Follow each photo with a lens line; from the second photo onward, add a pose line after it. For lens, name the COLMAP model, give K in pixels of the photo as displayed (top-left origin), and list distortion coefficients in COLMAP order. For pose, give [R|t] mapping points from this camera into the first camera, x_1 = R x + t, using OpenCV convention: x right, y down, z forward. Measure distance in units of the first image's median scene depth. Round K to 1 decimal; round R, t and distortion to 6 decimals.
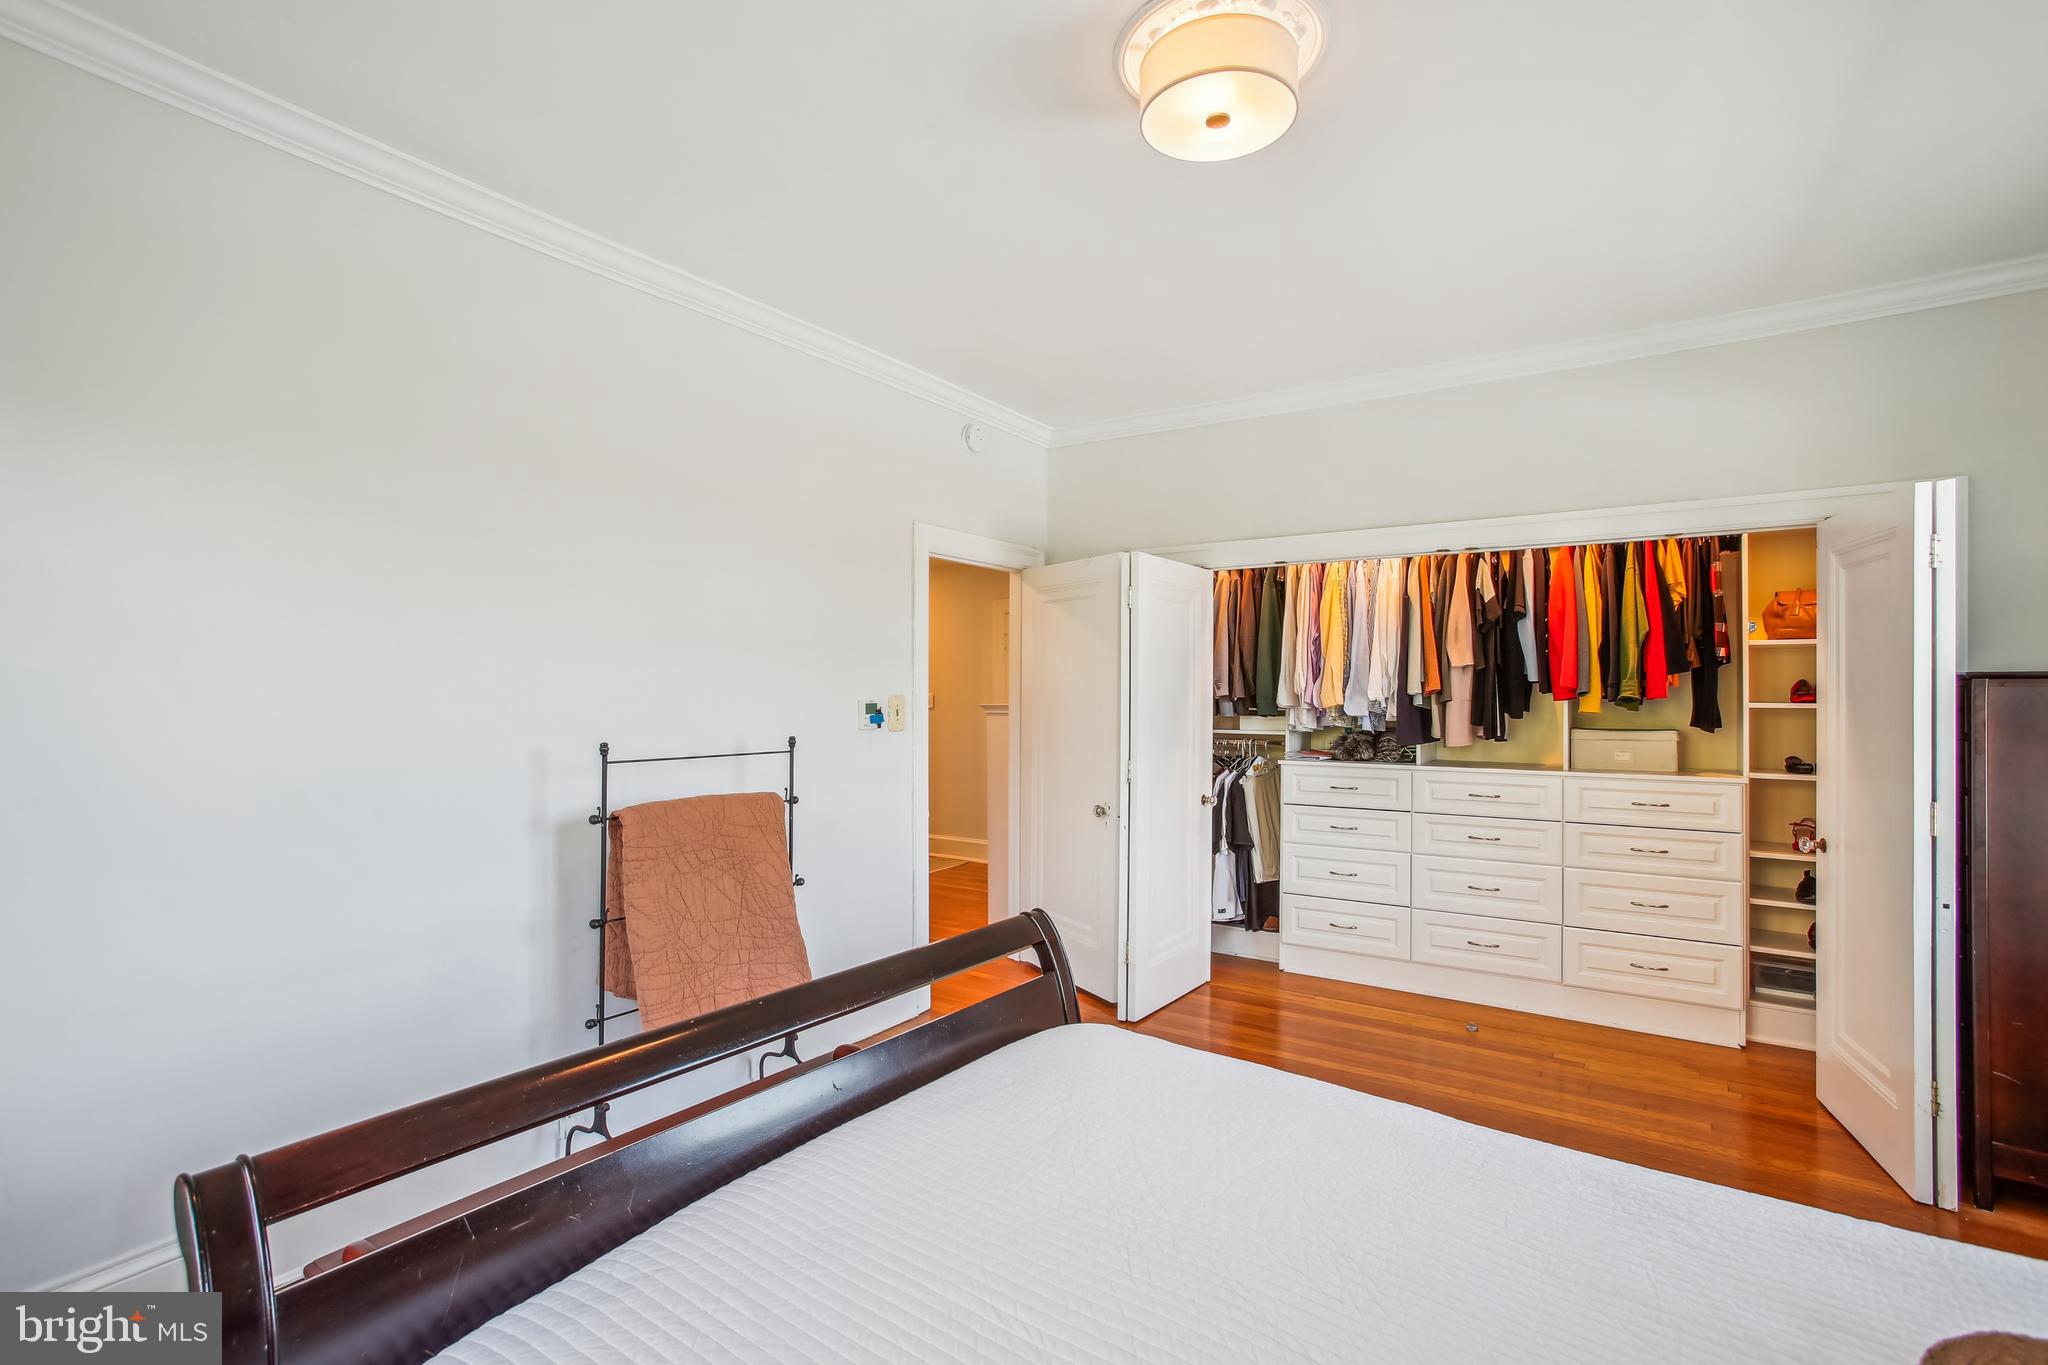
lens RADIAL K [[950.3, 0, 1025.6], [0, 950.3, 690.4], [0, 0, 1]] dist [-0.022030, -0.000190]
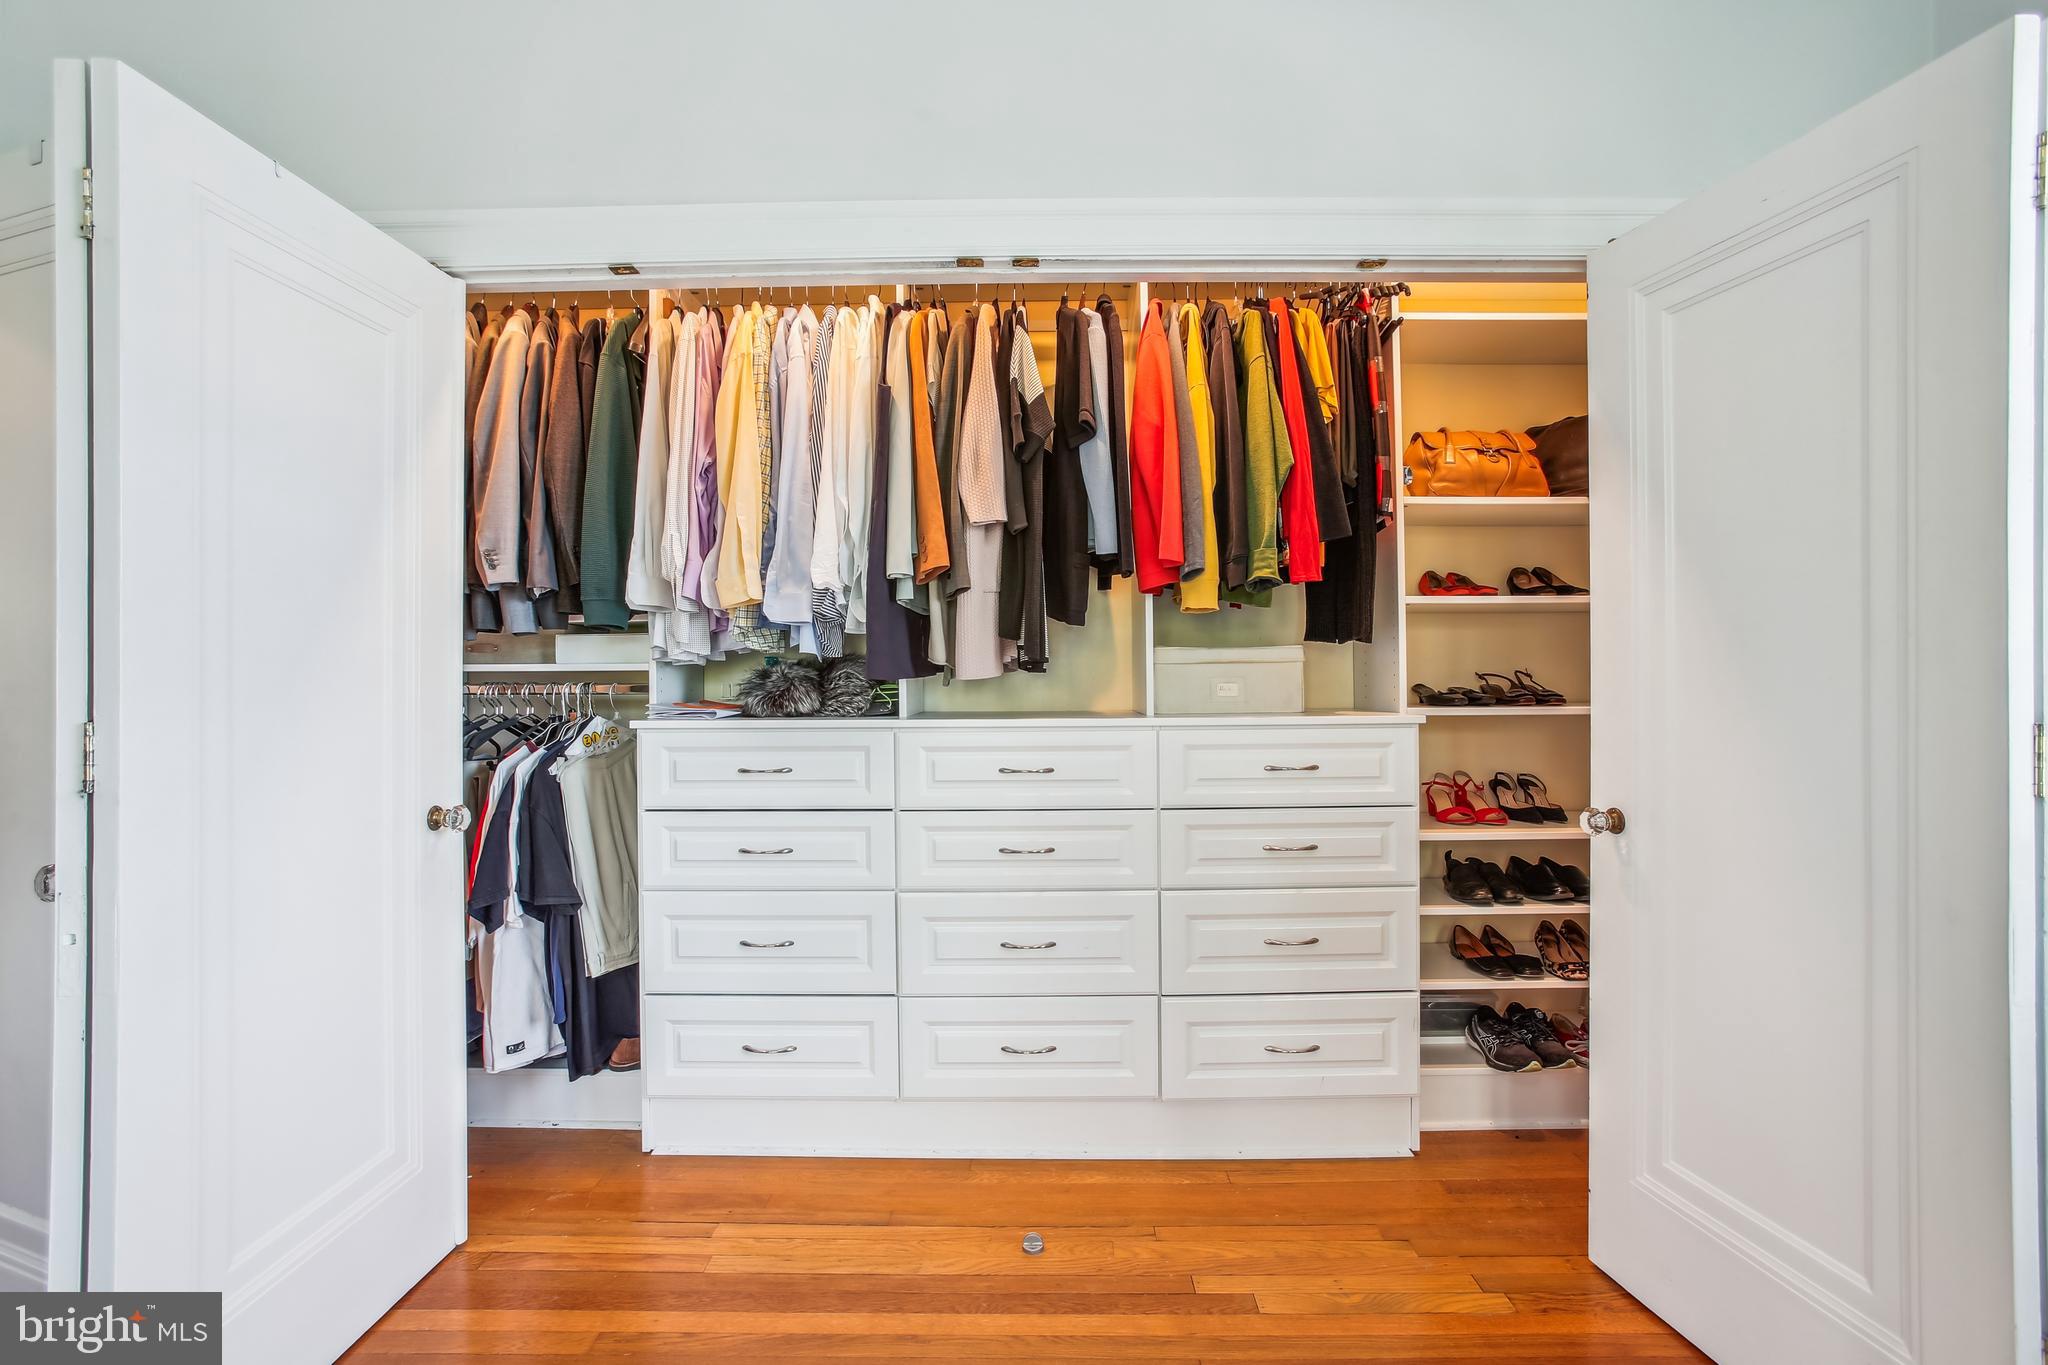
lens RADIAL K [[925.7, 0, 1022.5], [0, 925.7, 676.4], [0, 0, 1]] dist [-0.053336, 0.000080]
pose [[0.829342, -0.006400, 0.558705, 0.180416], [0.005087, 0.999979, 0.003903, 0.052906], [-0.558719, -0.000395, 0.829357, 0.529523]]
